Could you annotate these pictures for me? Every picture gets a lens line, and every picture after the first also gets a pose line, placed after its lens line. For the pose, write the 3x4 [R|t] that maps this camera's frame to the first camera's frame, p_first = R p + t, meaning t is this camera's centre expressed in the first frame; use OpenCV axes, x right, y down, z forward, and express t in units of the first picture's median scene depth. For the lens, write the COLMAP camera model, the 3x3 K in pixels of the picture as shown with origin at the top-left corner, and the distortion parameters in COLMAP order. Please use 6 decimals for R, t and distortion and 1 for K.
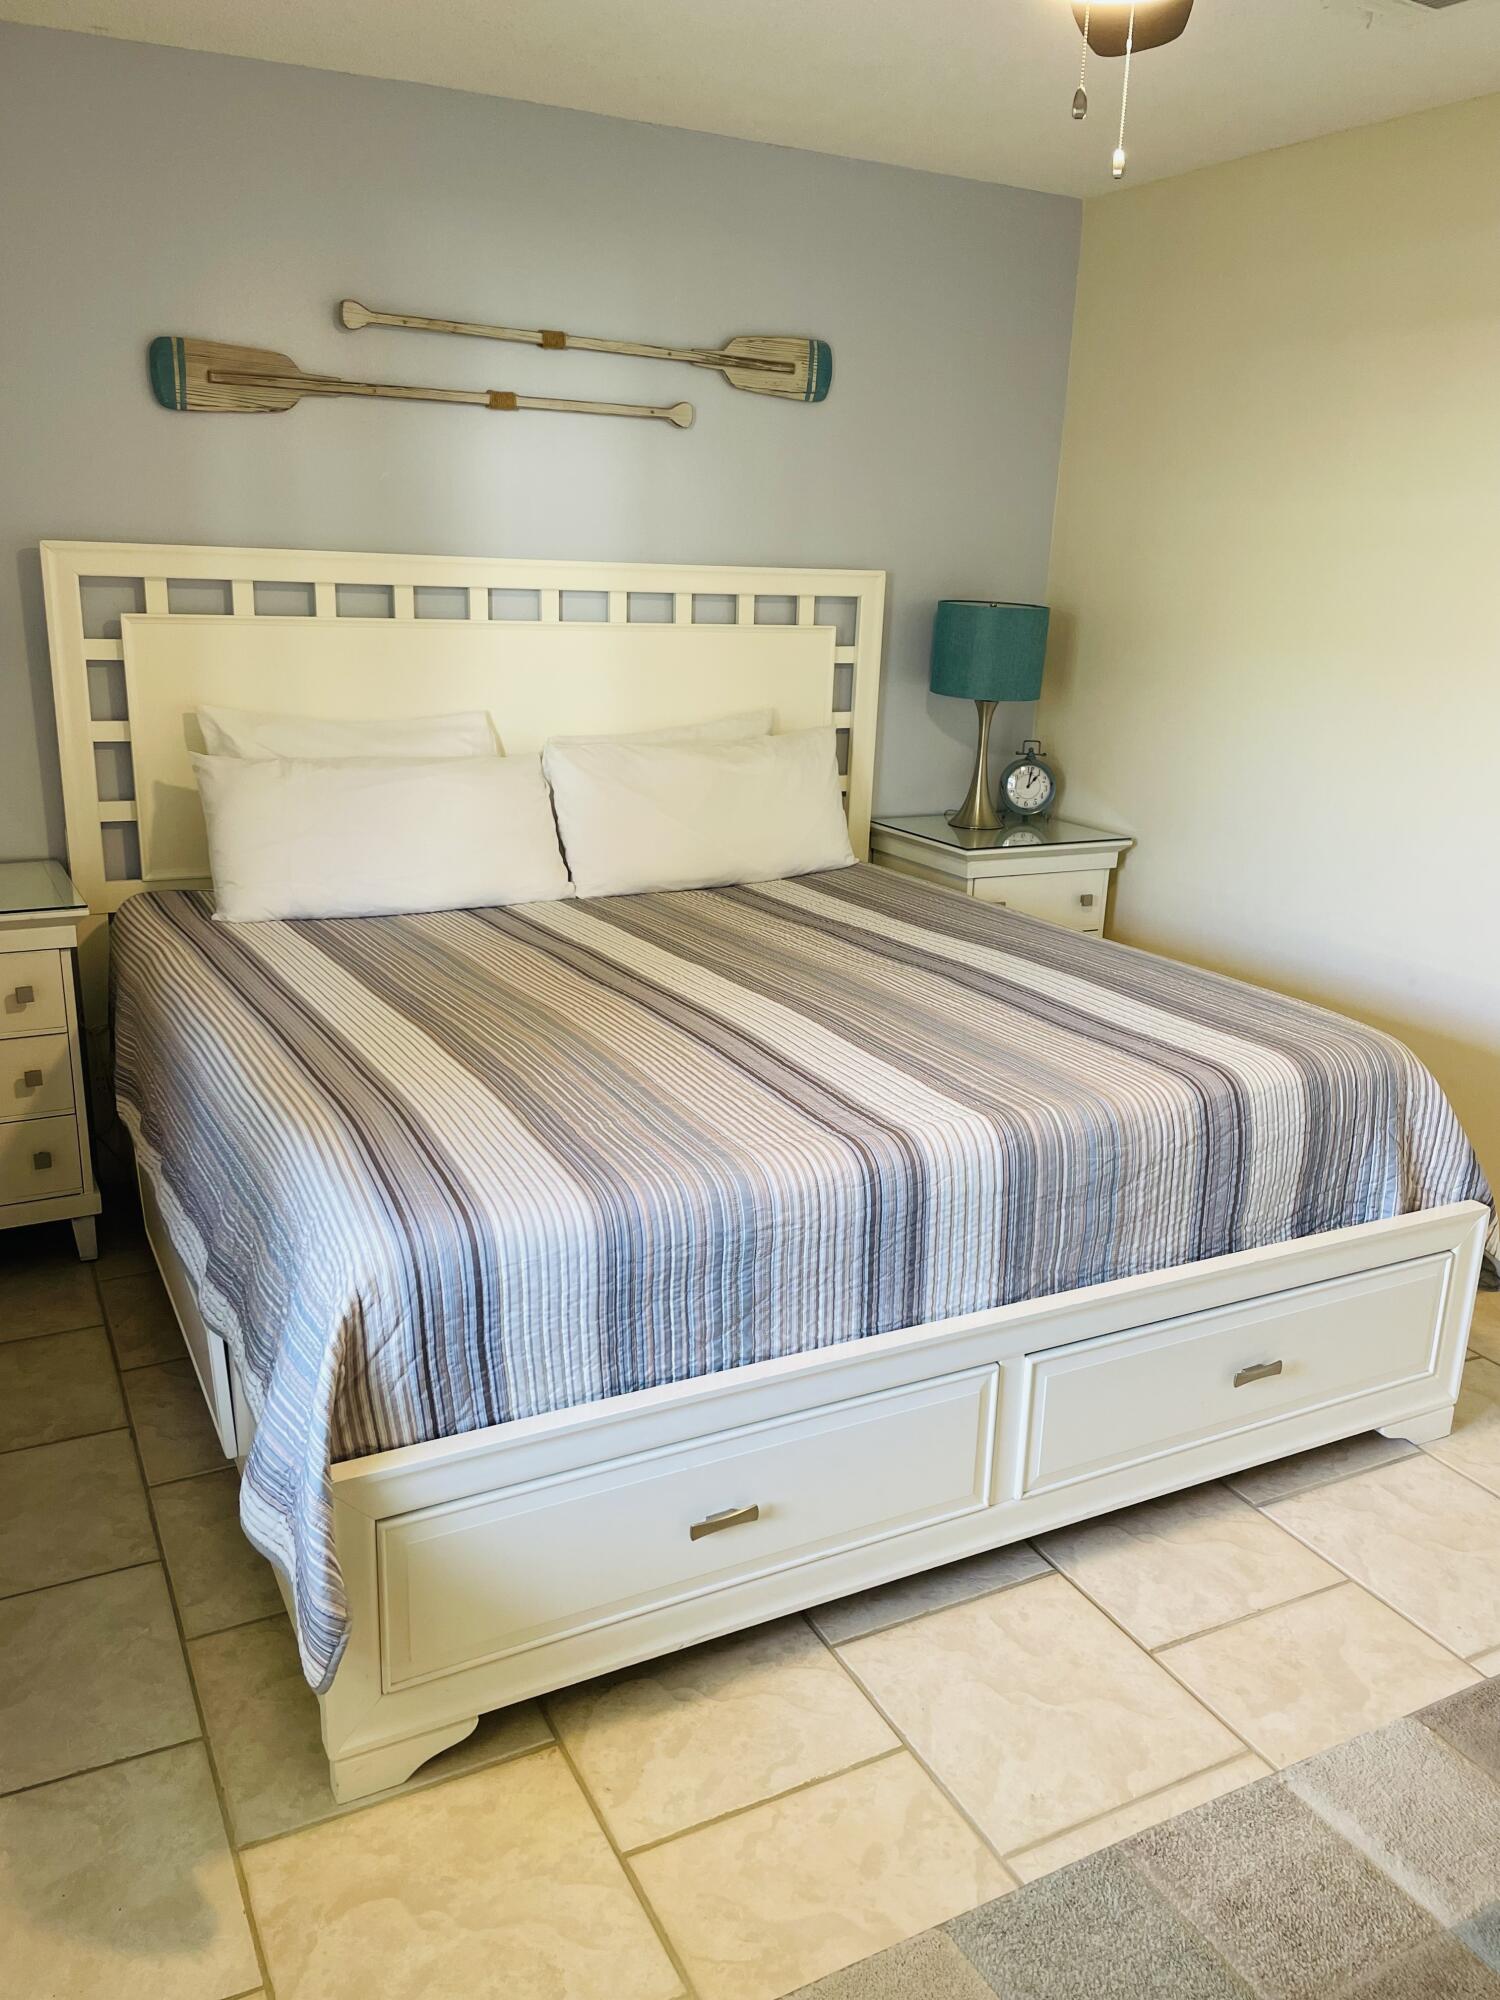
lens RADIAL K [[1546.9, 0, 765.1], [0, 1546.9, 1010.4], [0, 0, 1]] dist [0.065417, -0.065300]
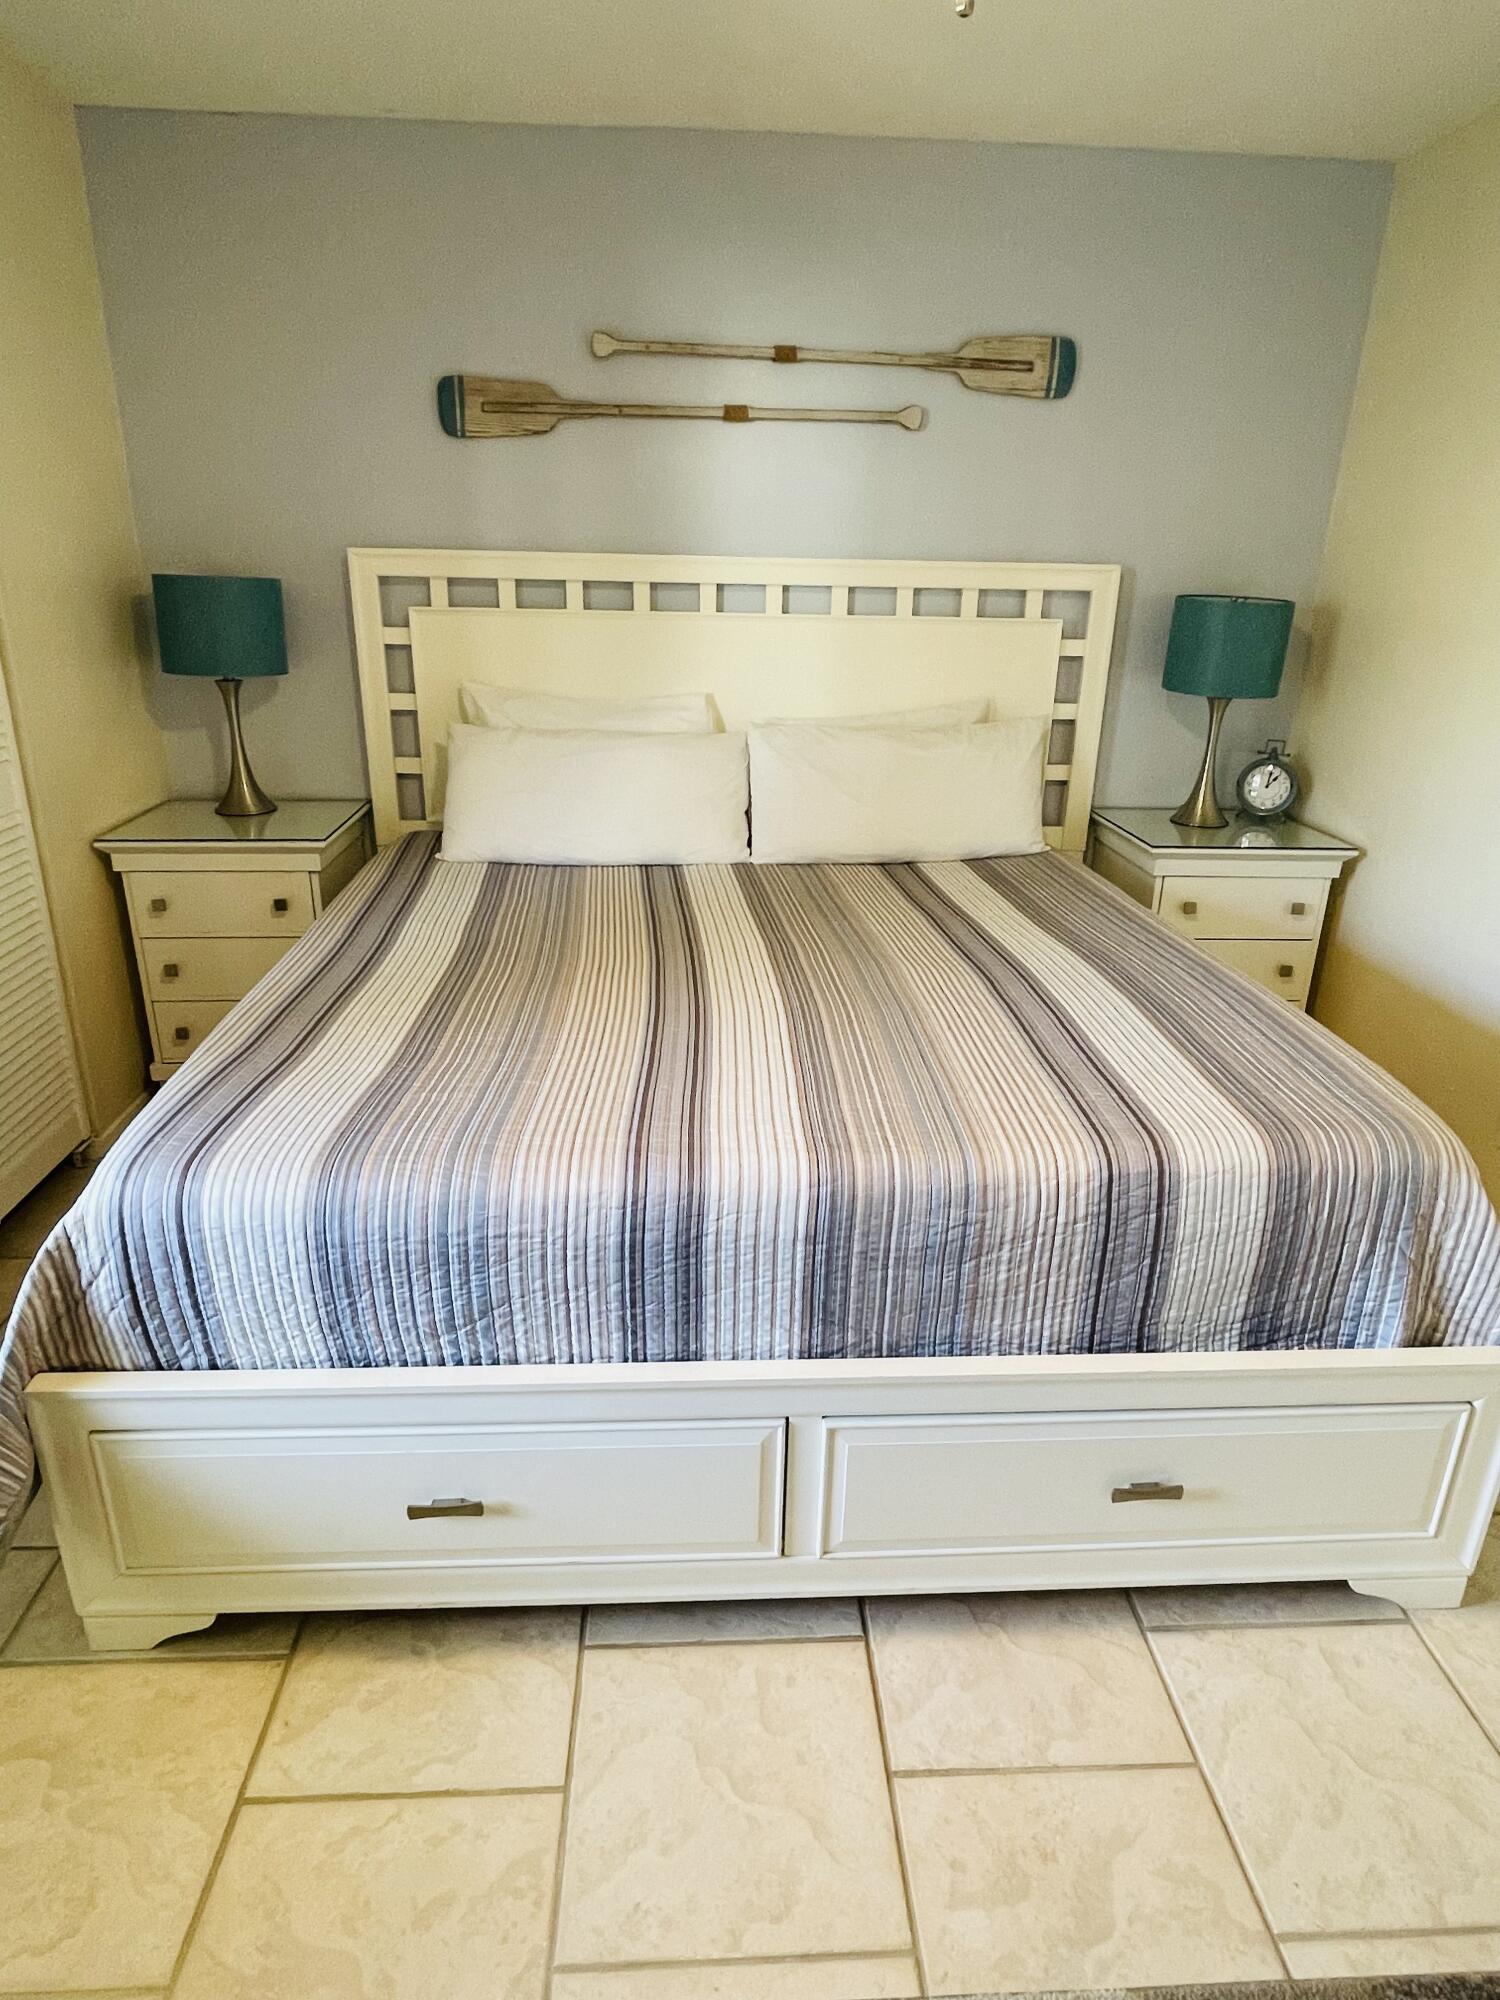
lens RADIAL K [[1172.6, 0, 757.5], [0, 1172.6, 997.5], [0, 0, 1]] dist [-0.001986, -0.003307]
pose [[0.908112, 0.131718, -0.397471, 0.316980], [-0.107532, 0.990760, 0.082647, -0.063975], [0.404685, -0.032312, 0.913885, 0.306409]]
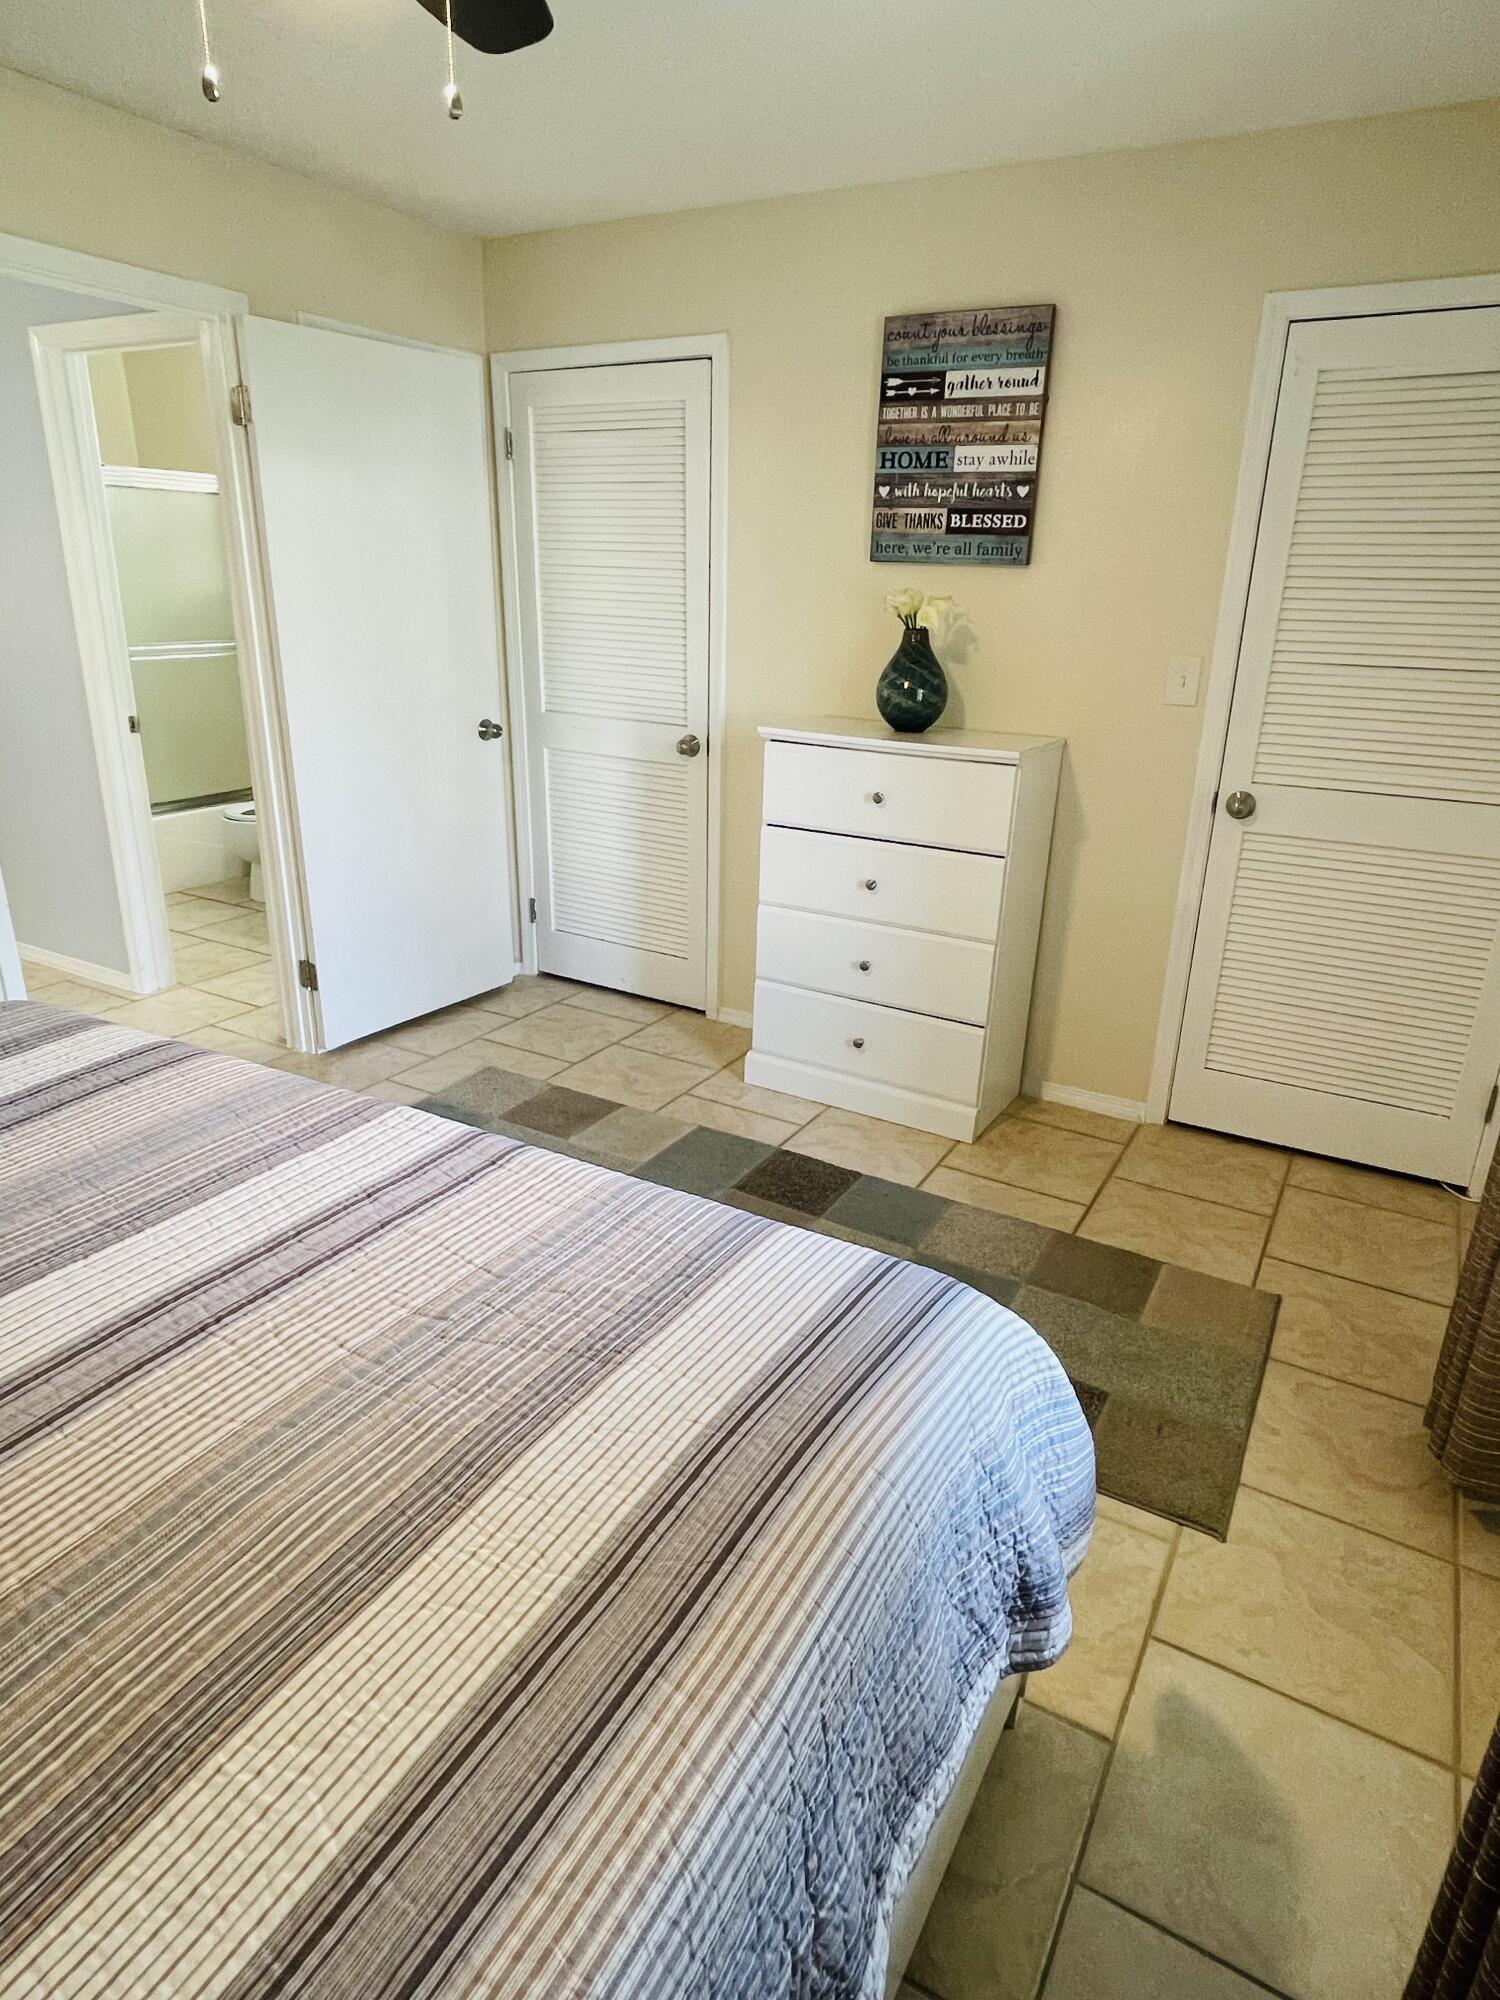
lens RADIAL K [[1172.6, 0, 753.9], [0, 1172.6, 996.3], [0, 0, 1]] dist [-0.001986, -0.003307]
pose [[-0.540524, -0.333178, 0.772546, -0.469741], [0.190016, 0.846174, 0.497879, -0.281223], [-0.819590, 0.415912, -0.394068, 0.923973]]
